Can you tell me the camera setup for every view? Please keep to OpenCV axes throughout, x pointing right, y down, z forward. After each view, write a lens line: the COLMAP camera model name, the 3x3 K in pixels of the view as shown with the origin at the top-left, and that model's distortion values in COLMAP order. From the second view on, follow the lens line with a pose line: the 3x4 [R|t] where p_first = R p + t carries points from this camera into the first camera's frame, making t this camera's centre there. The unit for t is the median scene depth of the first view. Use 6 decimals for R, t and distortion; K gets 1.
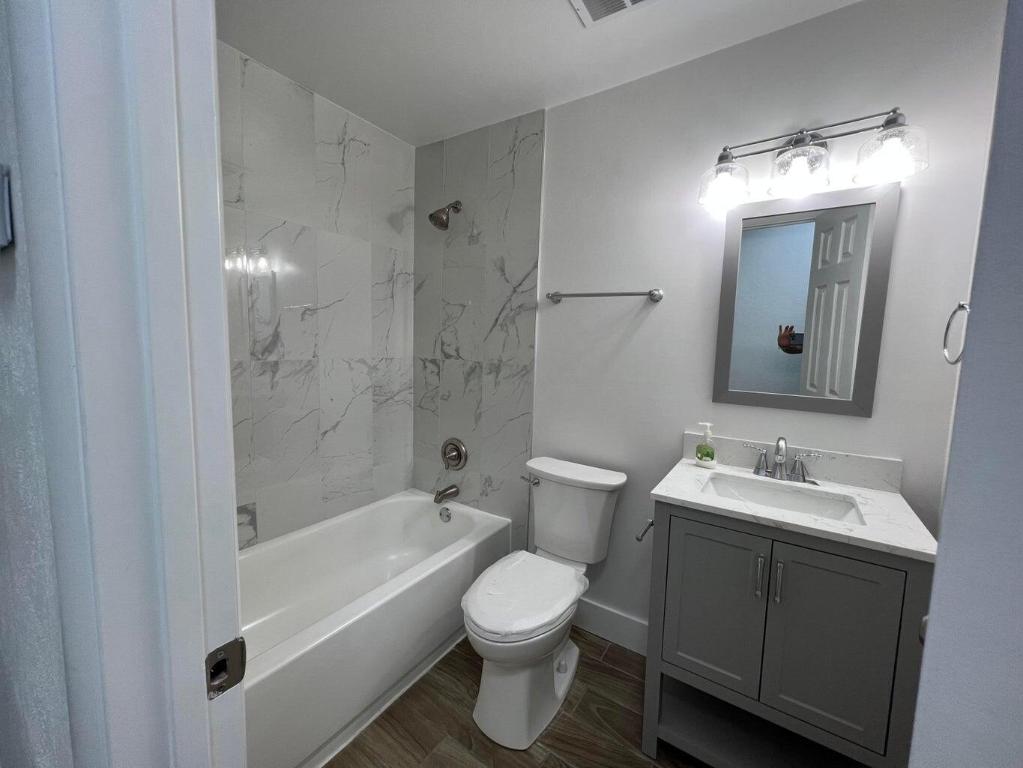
lens RADIAL K [[410.8, 0, 510.3], [0, 410.8, 381.3], [0, 0, 1]] dist [0.002861, 0.000060]
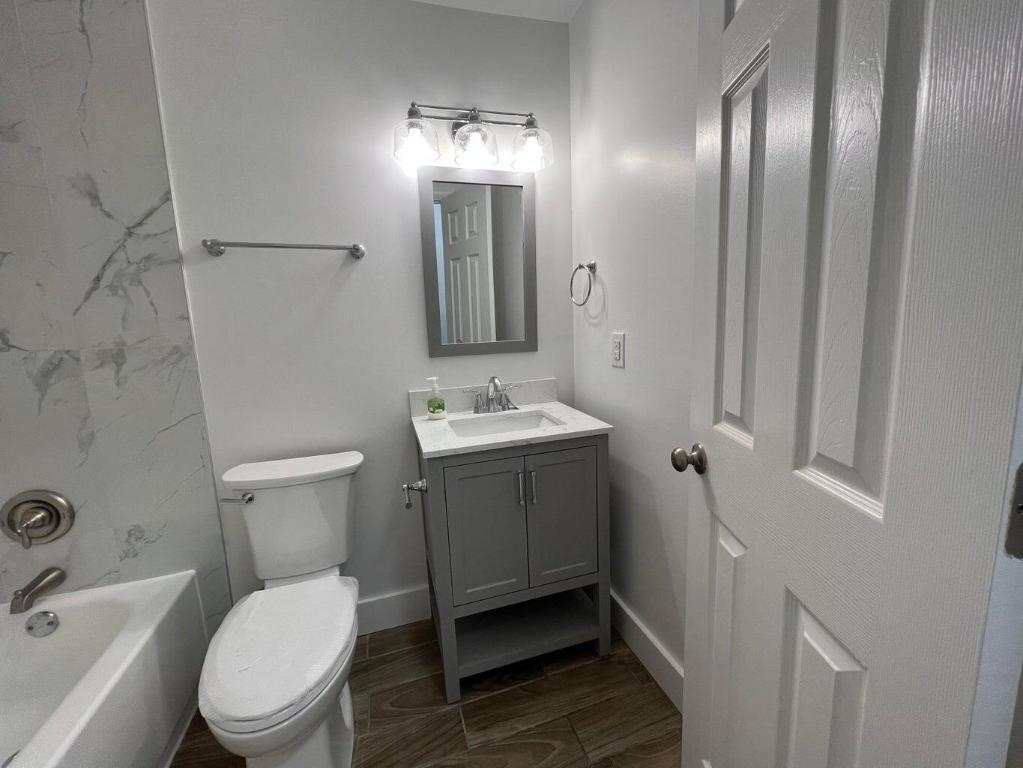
lens RADIAL K [[410.1, 0, 509.6], [0, 410.1, 381.6], [0, 0, 1]] dist [0.001803, -0.000454]
pose [[0.627145, -0.168220, 0.760520, -0.169067], [0.133236, 0.985178, 0.108043, 0.022355], [-0.767423, 0.033570, 0.640262, 0.161505]]
